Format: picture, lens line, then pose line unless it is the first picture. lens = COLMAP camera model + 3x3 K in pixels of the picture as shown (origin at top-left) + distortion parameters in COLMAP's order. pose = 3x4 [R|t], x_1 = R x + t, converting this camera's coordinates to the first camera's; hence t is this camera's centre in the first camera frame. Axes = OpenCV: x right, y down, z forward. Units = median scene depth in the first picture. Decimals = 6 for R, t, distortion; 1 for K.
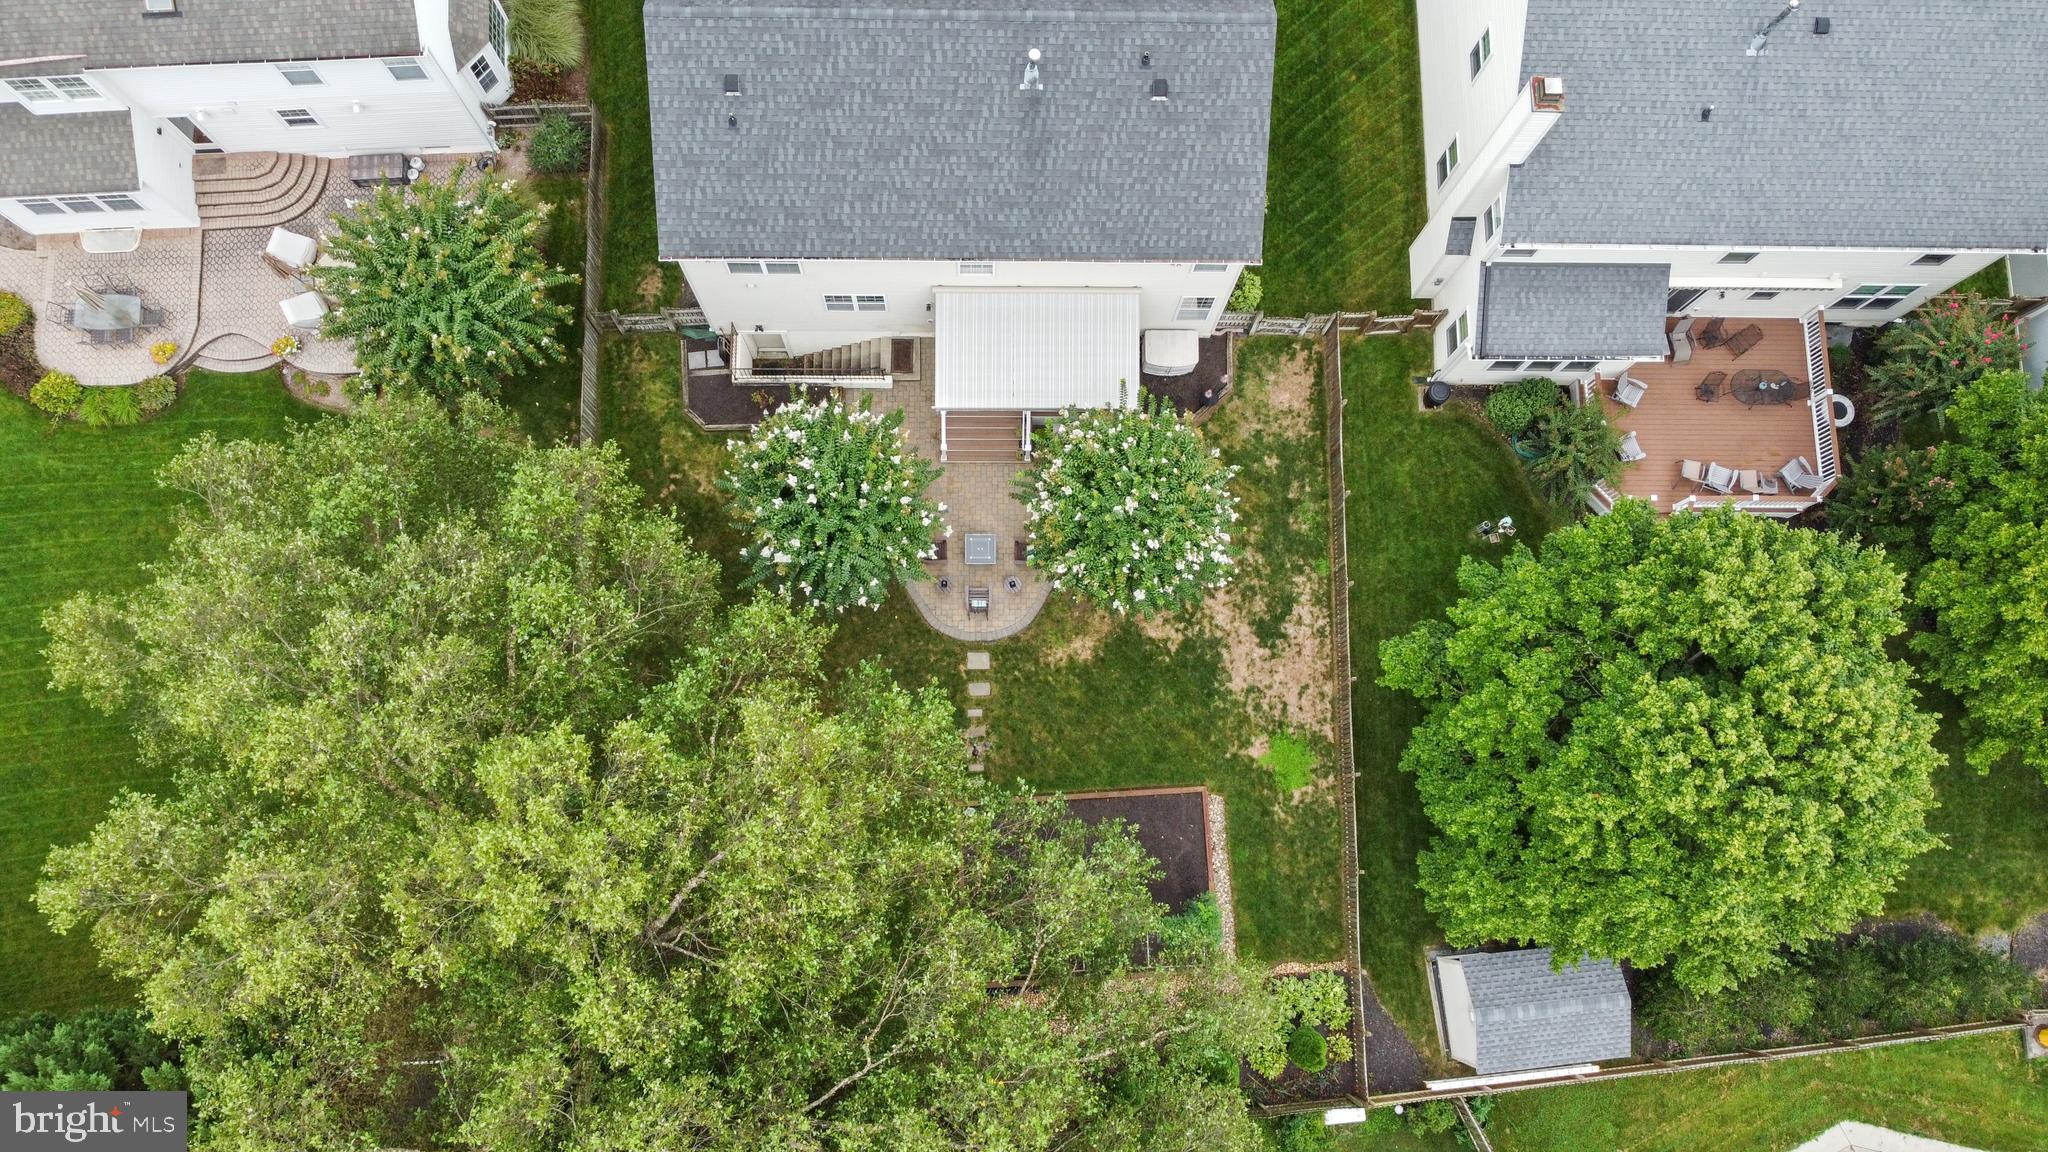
lens RADIAL K [[1548.7, 0, 1024.3], [0, 1548.7, 573.5], [0, 0, 1]] dist [-0.005332, -0.001472]
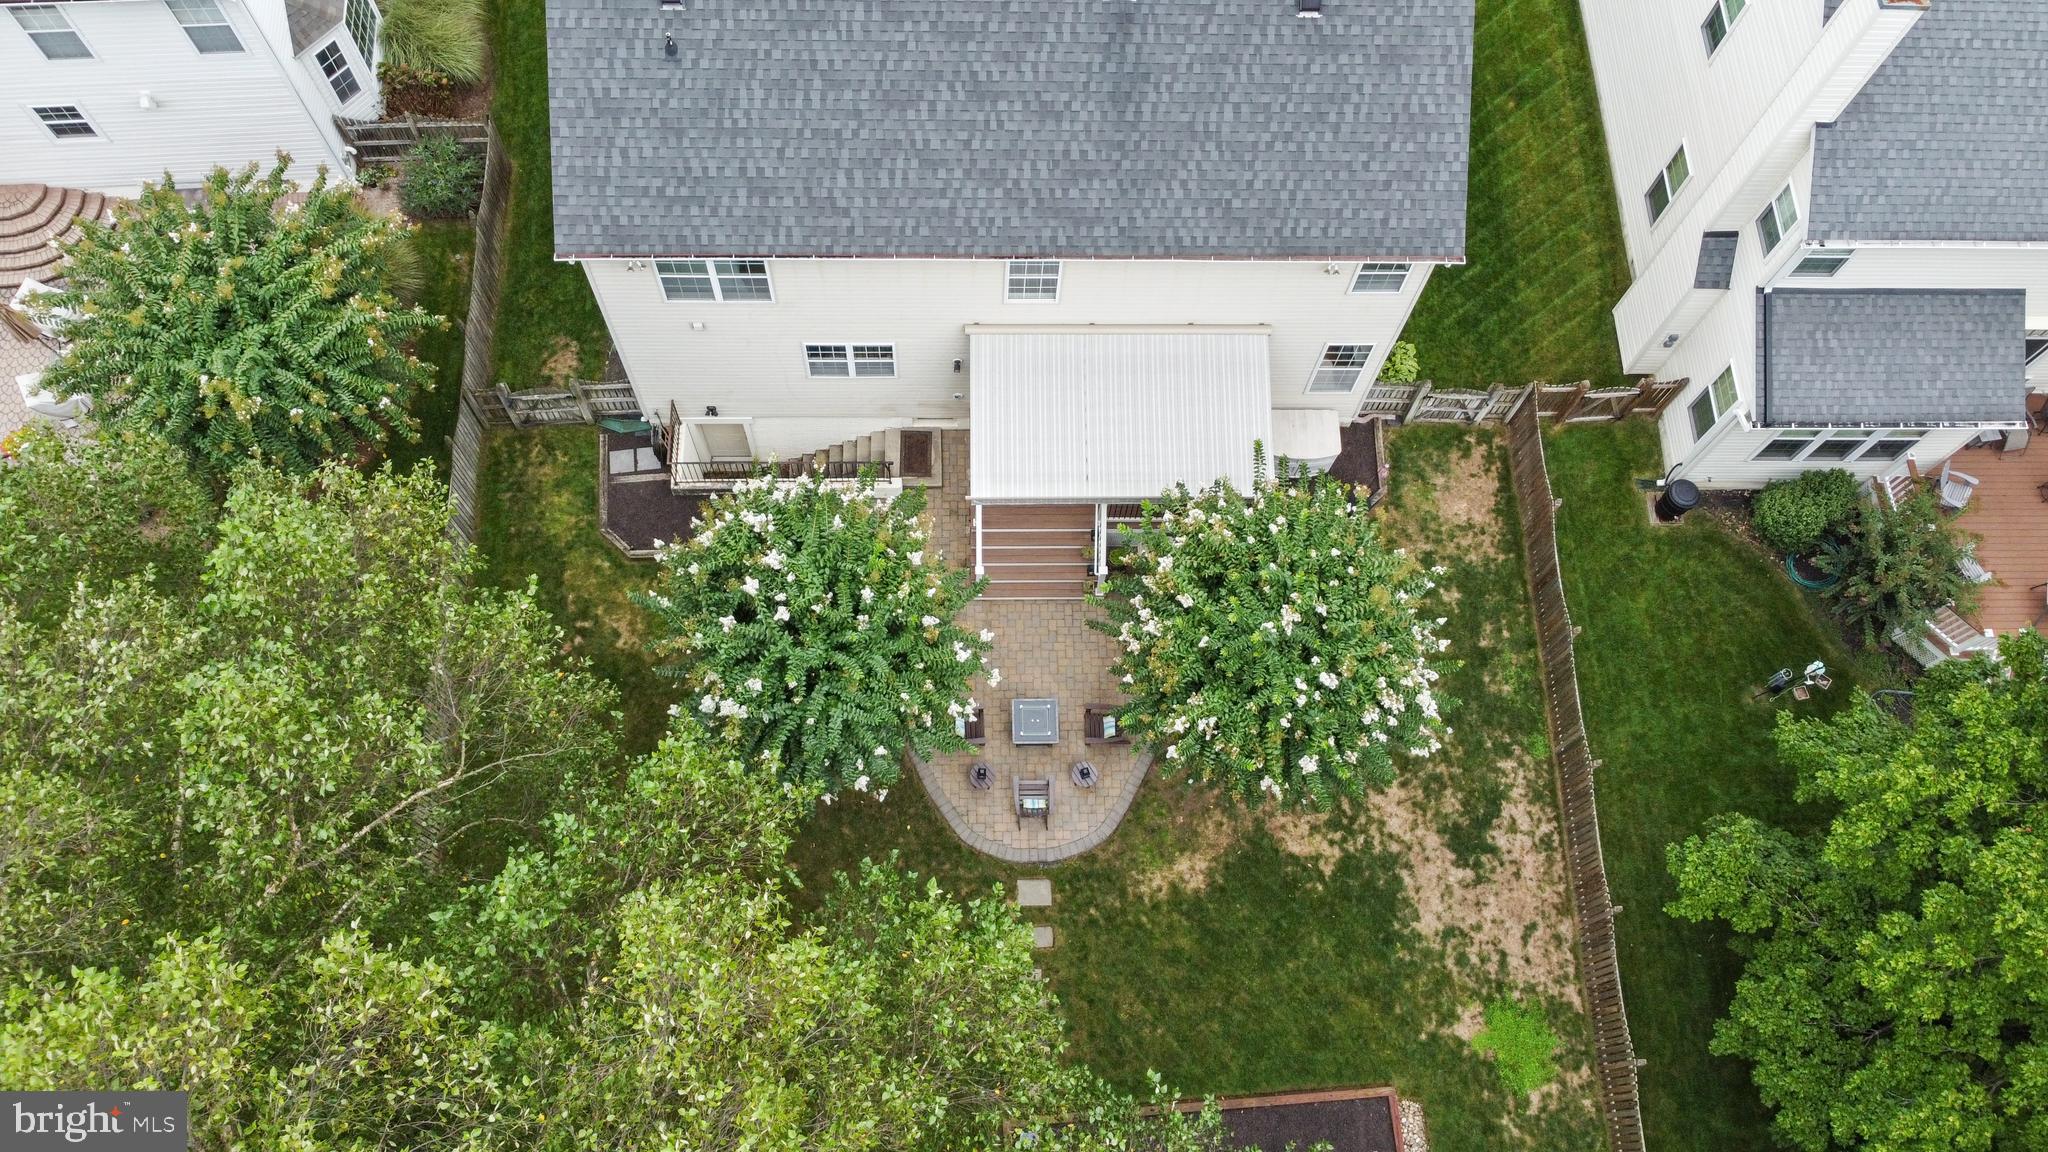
lens RADIAL K [[1548.7, 0, 1022.7], [0, 1548.7, 573.1], [0, 0, 1]] dist [-0.005332, -0.001472]
pose [[0.999838, -0.012092, 0.013326, -0.046002], [0.014444, 0.980983, -0.193557, 0.055529], [-0.010732, 0.193718, 0.980998, 0.365151]]
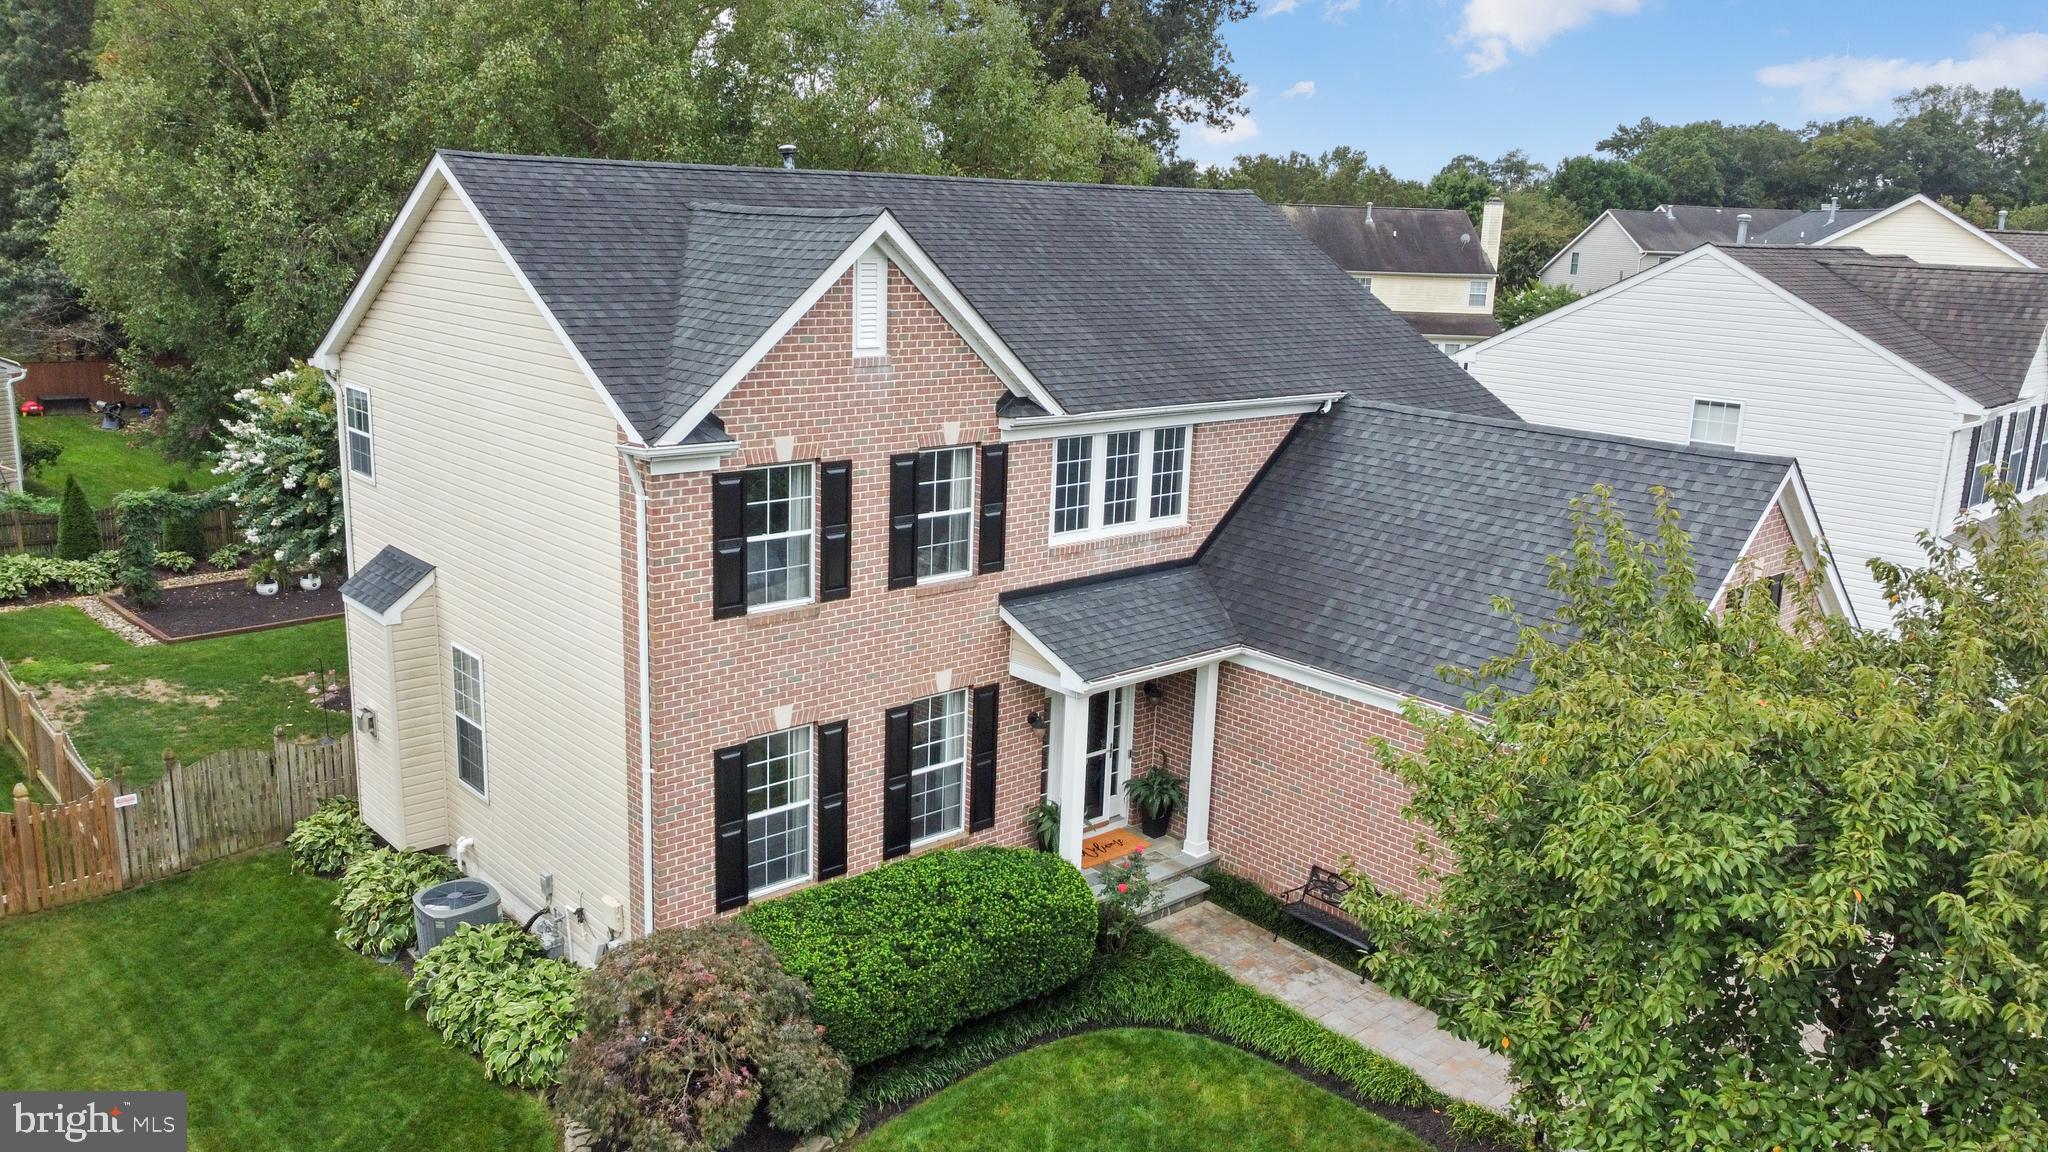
lens RADIAL K [[1548.7, 0, 1021.2], [0, 1548.7, 570.5], [0, 0, 1]] dist [-0.005332, -0.001472]
pose [[-0.743166, 0.095490, -0.662258, 0.338629], [-0.665901, -0.008781, 0.745989, -0.793493], [0.065420, 0.995392, 0.070113, 1.028445]]
